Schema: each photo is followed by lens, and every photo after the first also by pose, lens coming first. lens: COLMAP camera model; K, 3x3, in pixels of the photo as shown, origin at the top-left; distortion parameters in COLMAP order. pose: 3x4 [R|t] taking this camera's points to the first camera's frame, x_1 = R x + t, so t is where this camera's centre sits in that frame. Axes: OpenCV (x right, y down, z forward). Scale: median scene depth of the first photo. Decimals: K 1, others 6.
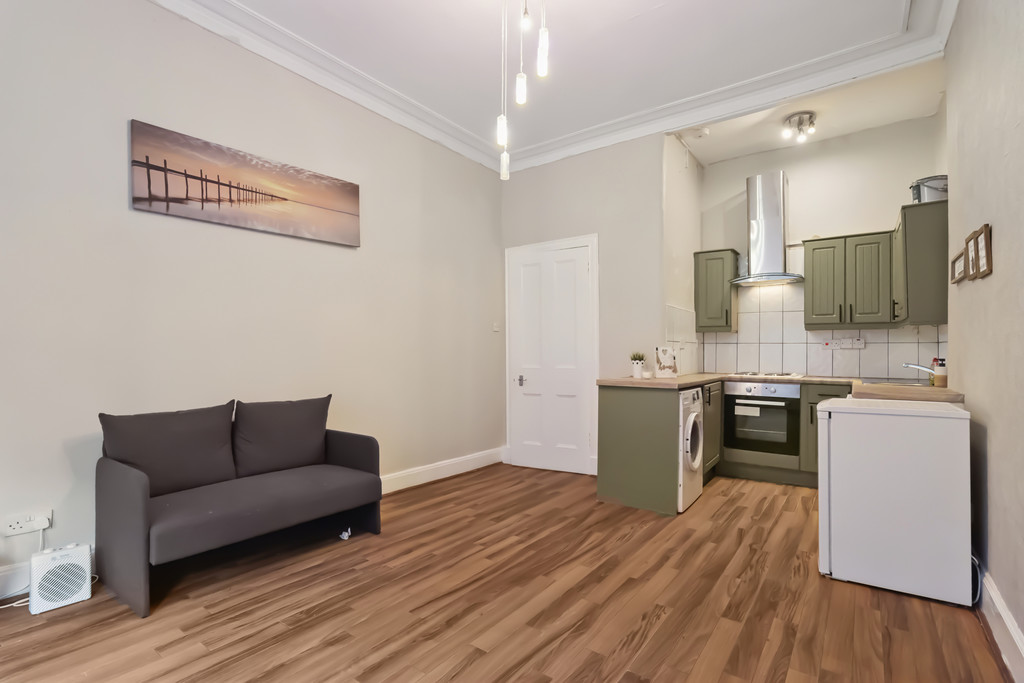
lens RADIAL K [[483.5, 0, 515.4], [0, 483.5, 355.2], [0, 0, 1]] dist [-0.010016, 0.000240]
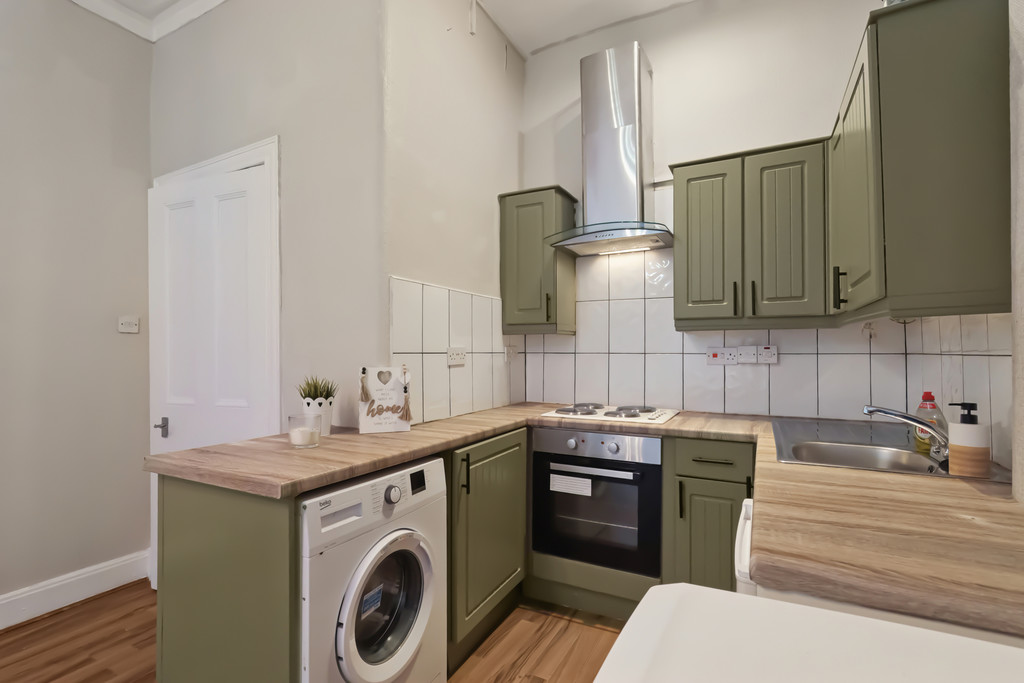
lens RADIAL K [[471.0, 0, 513.6], [0, 471.0, 352.7], [0, 0, 1]] dist [-0.003404, 0.000039]
pose [[0.991732, -0.004256, 0.128252, 0.371599], [0.005059, 0.999970, -0.005940, -0.026272], [-0.128223, 0.006540, 0.991724, 0.524941]]
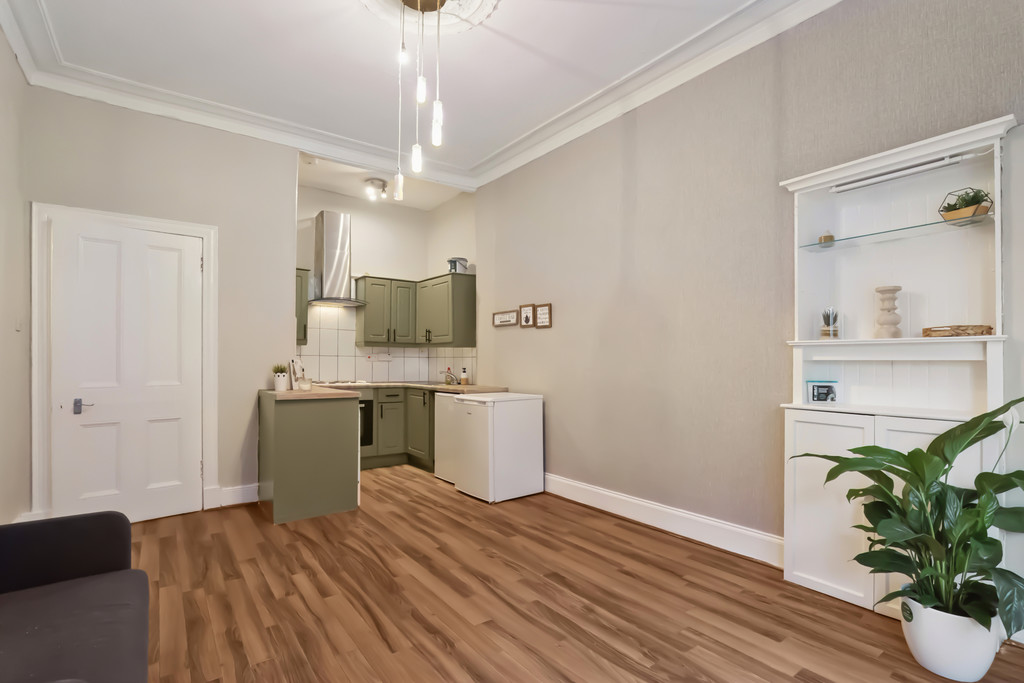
lens RADIAL K [[477.5, 0, 514.2], [0, 477.5, 359.6], [0, 0, 1]] dist [-0.003204, -0.000152]
pose [[0.309428, 0.005650, 0.950906, -0.504005], [0.000724, 0.999981, -0.006178, -0.009169], [-0.950922, 0.002599, 0.309418, 0.248716]]
